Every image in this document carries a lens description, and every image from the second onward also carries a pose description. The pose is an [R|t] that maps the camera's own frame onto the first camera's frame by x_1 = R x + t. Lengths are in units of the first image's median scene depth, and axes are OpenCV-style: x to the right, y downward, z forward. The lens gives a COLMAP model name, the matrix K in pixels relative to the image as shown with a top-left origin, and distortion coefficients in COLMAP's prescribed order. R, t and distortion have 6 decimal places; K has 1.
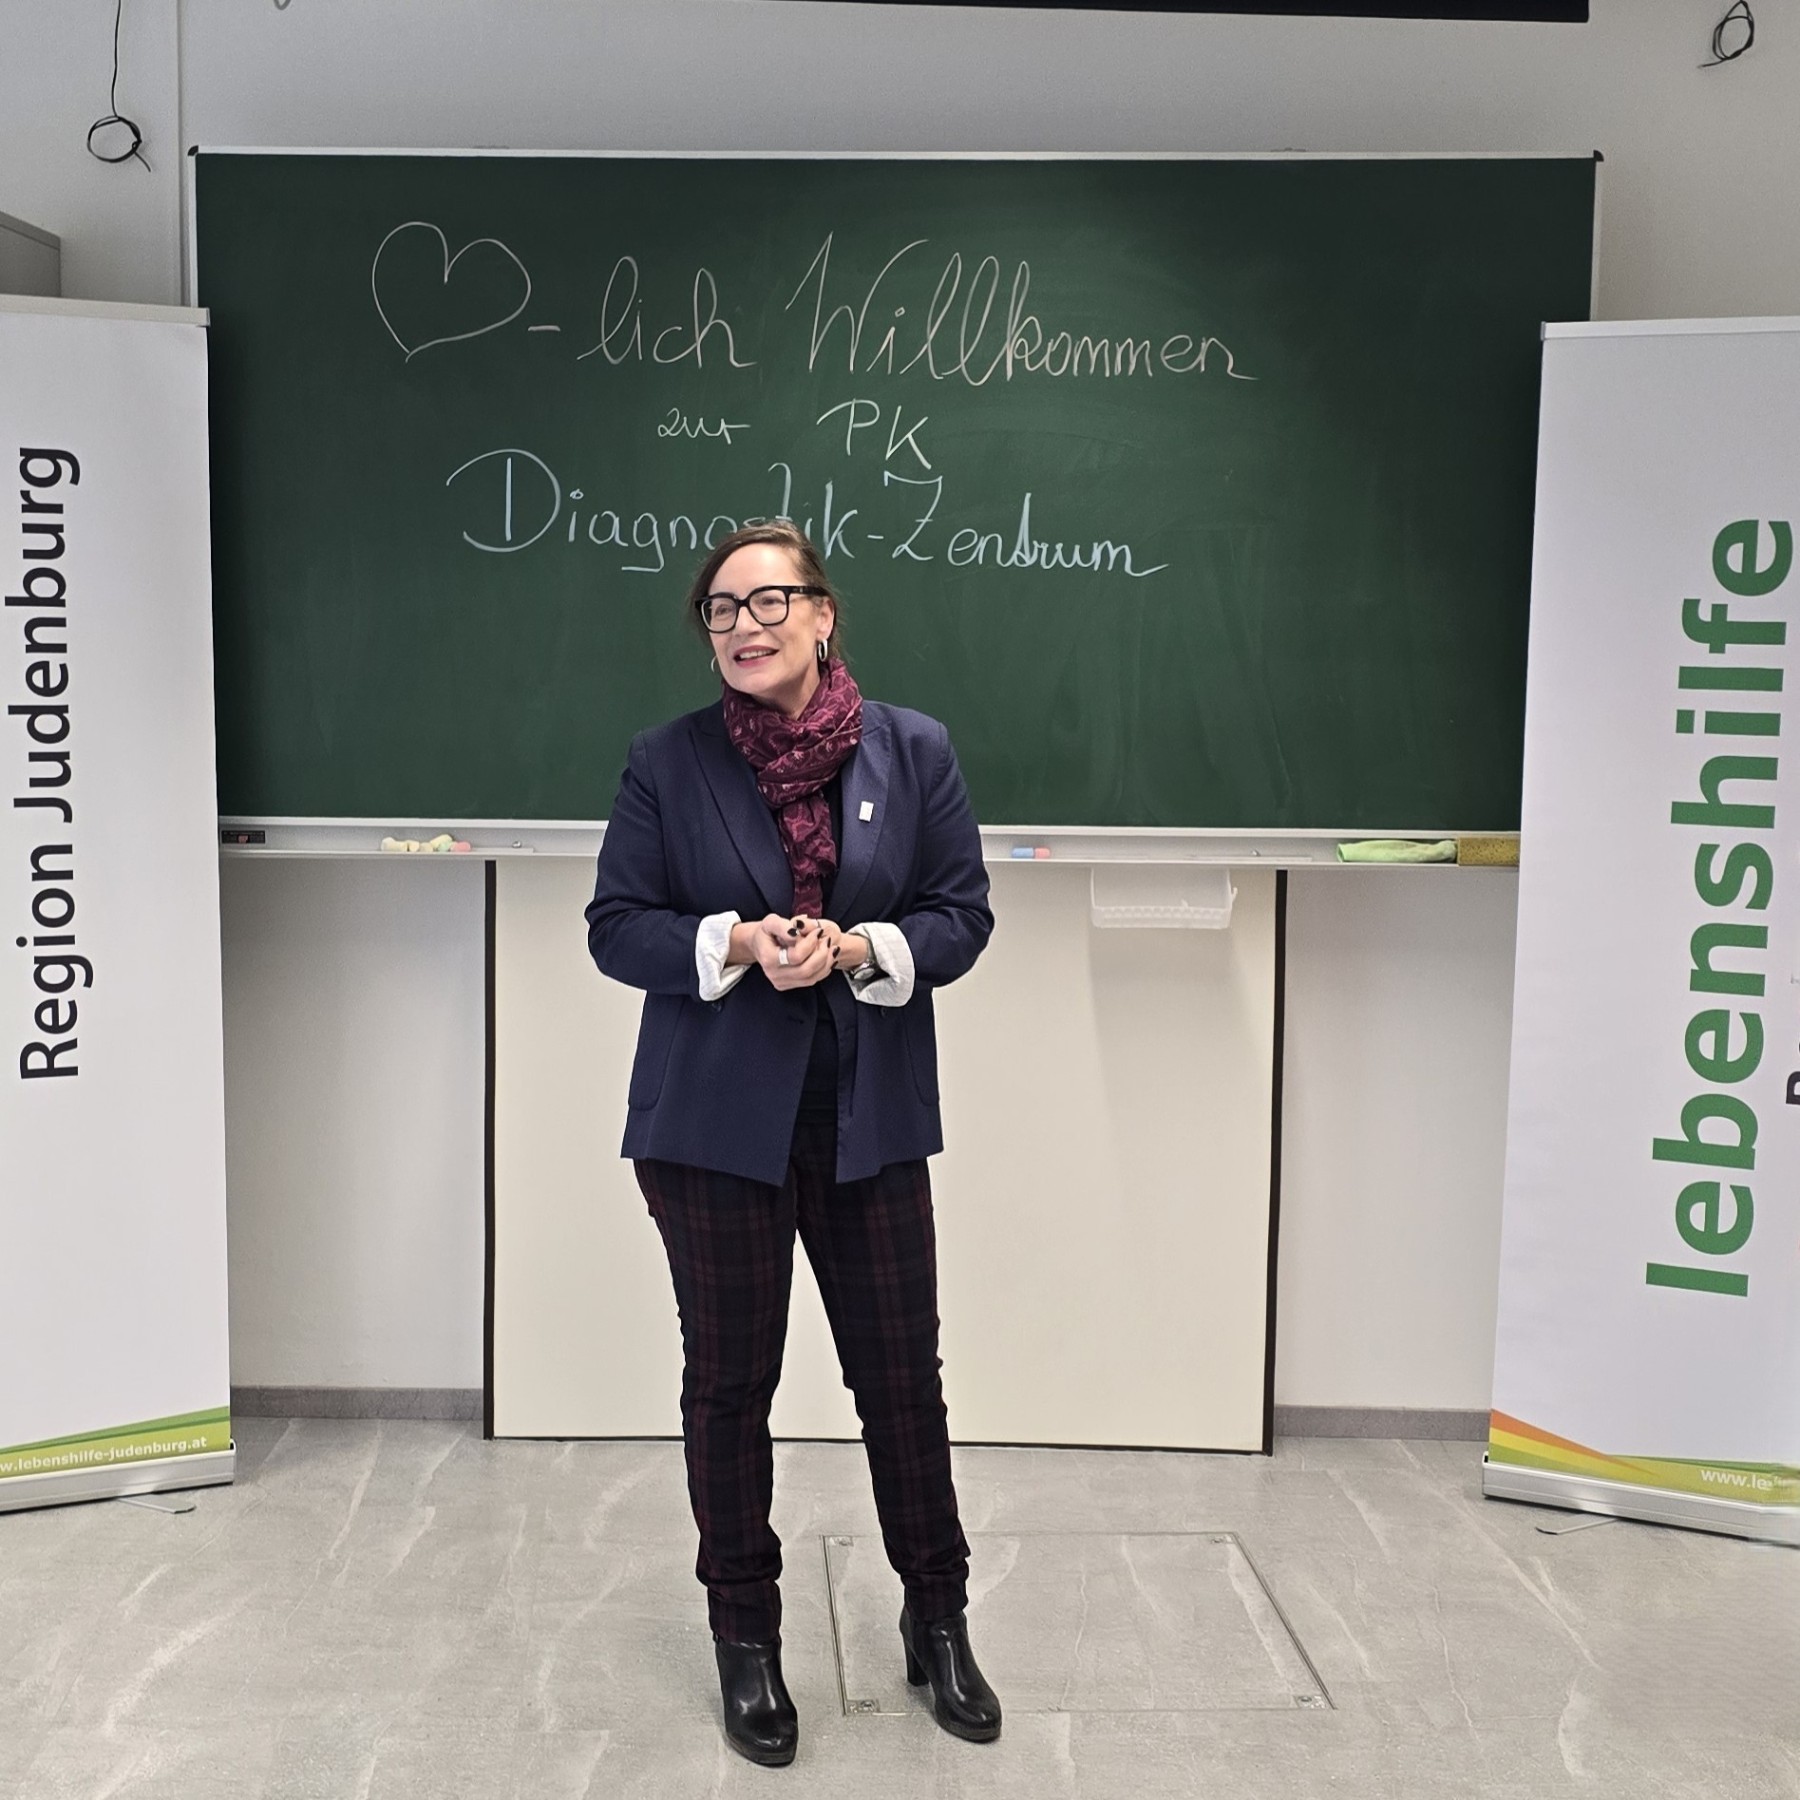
lens RADIAL K [[2591.2, 0, 900.0], [0, 2591.2, 900.0], [0, 0, 1]] dist [0.040956, -0.079412]
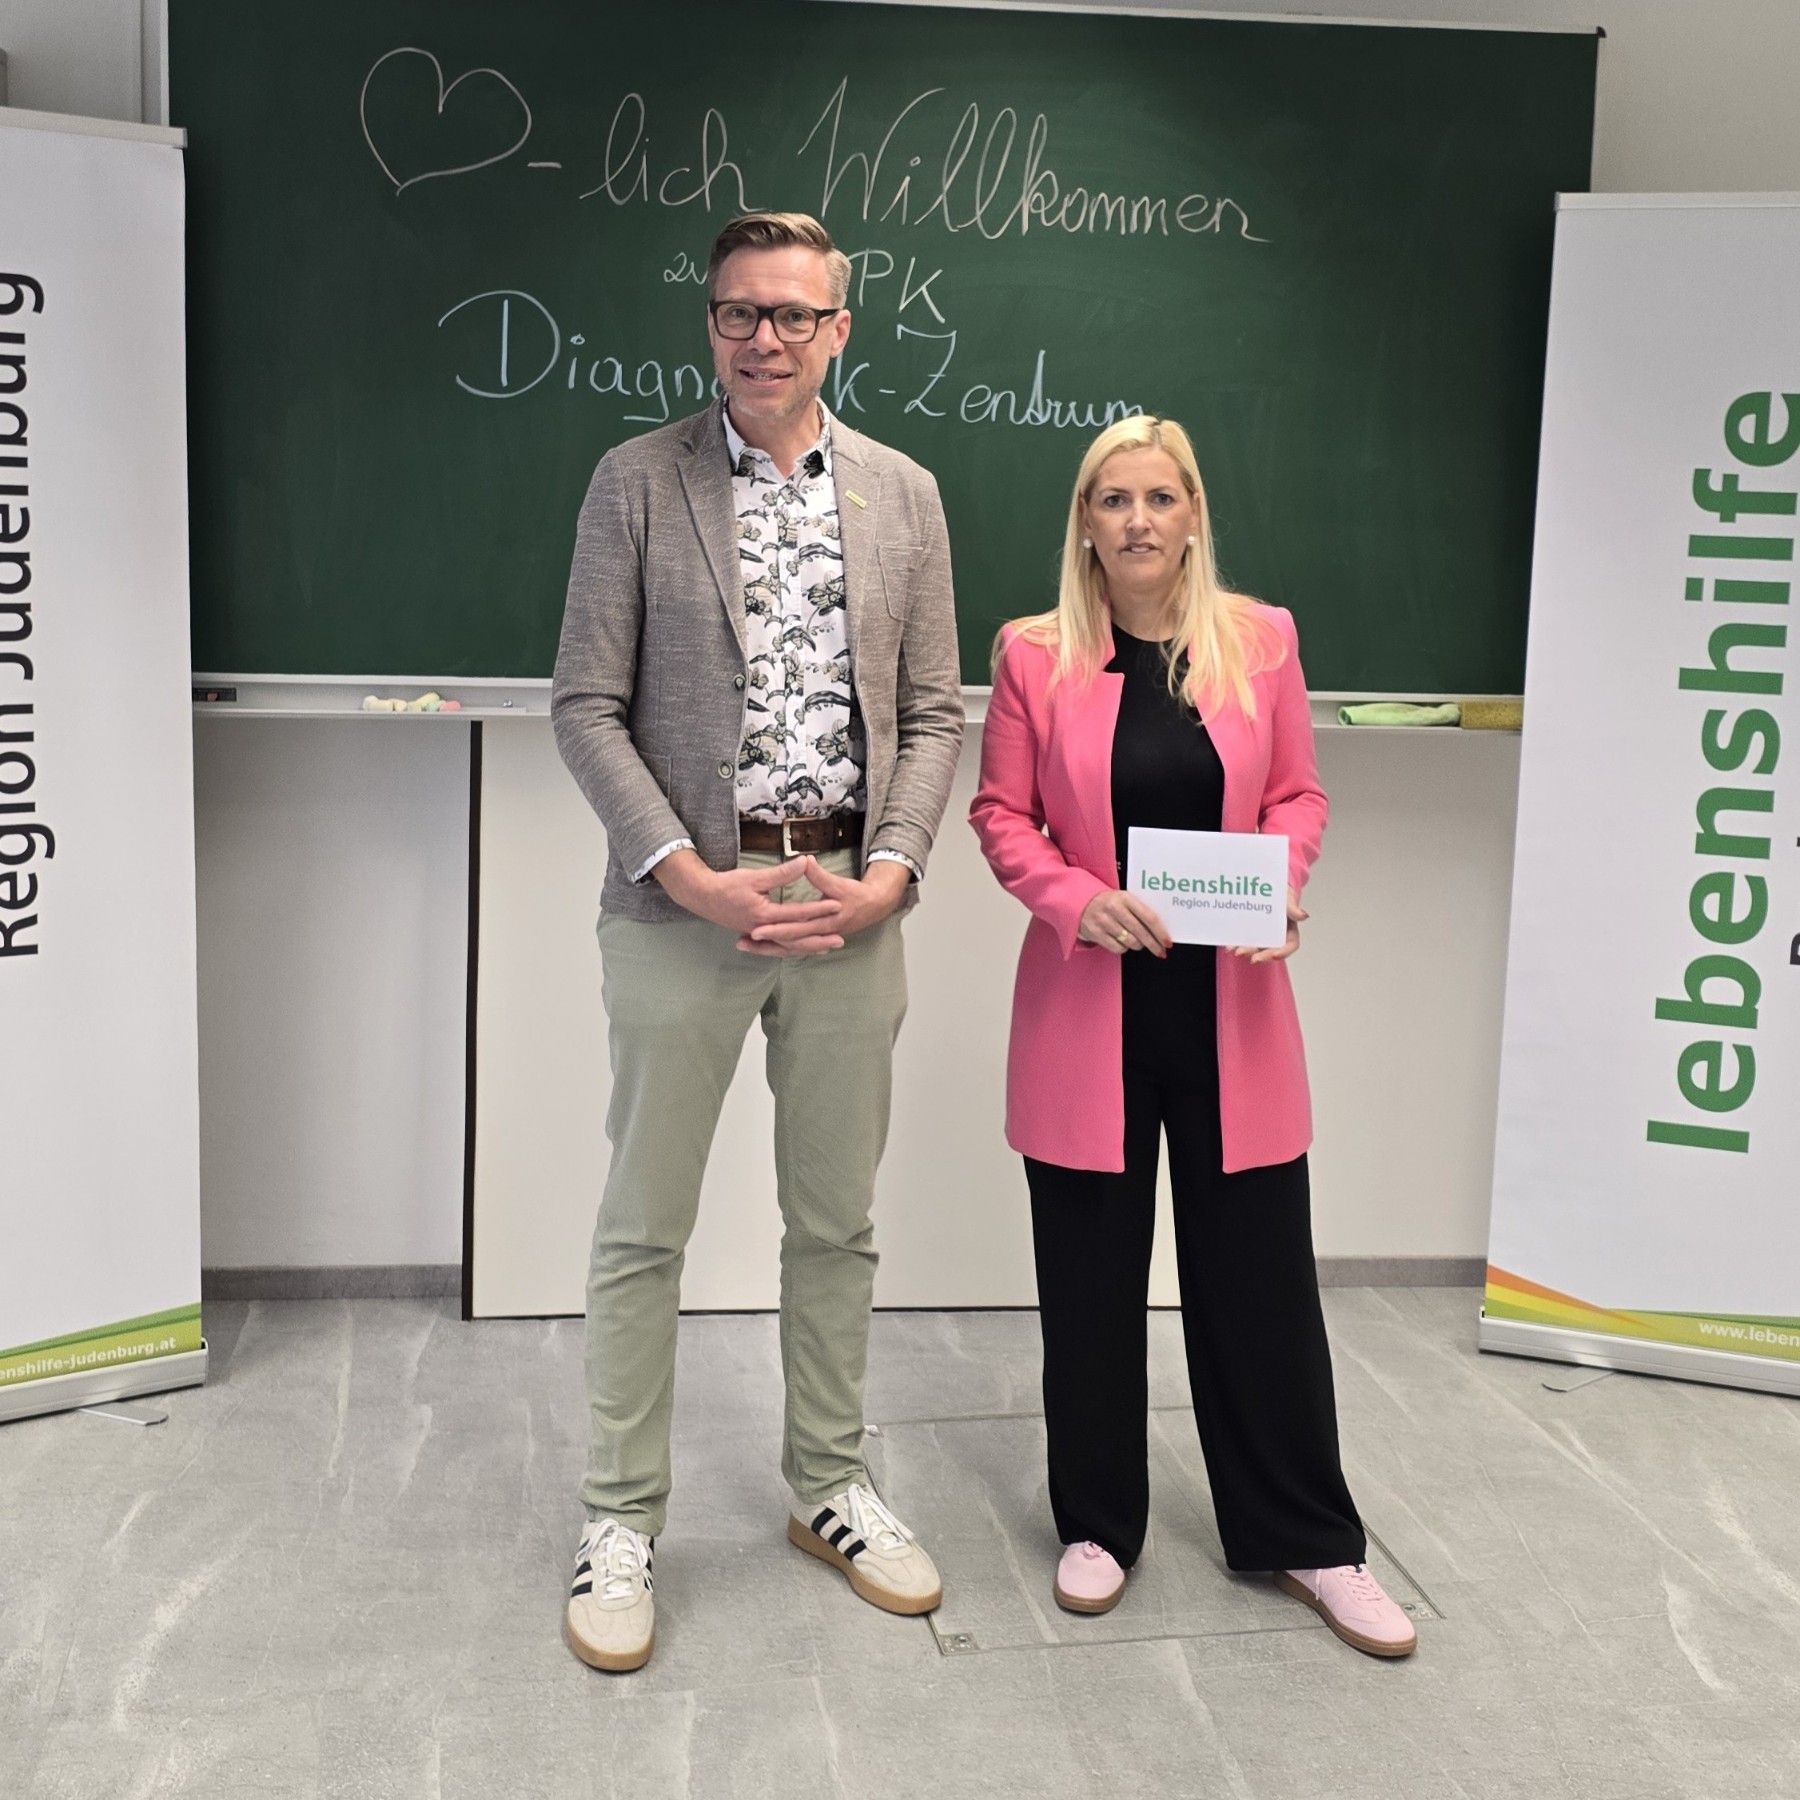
lens RADIAL K [[2257.4, 0, 971.4], [0, 2257.4, 733.2], [0, 0, 1]] dist [0.038661, -0.060547]
pose [[0.991271, 0.002346, 0.131823, -0.094403], [-0.002232, 0.999997, -0.001009, -0.010785], [-0.131825, 0.000706, 0.991273, 0.159097]]
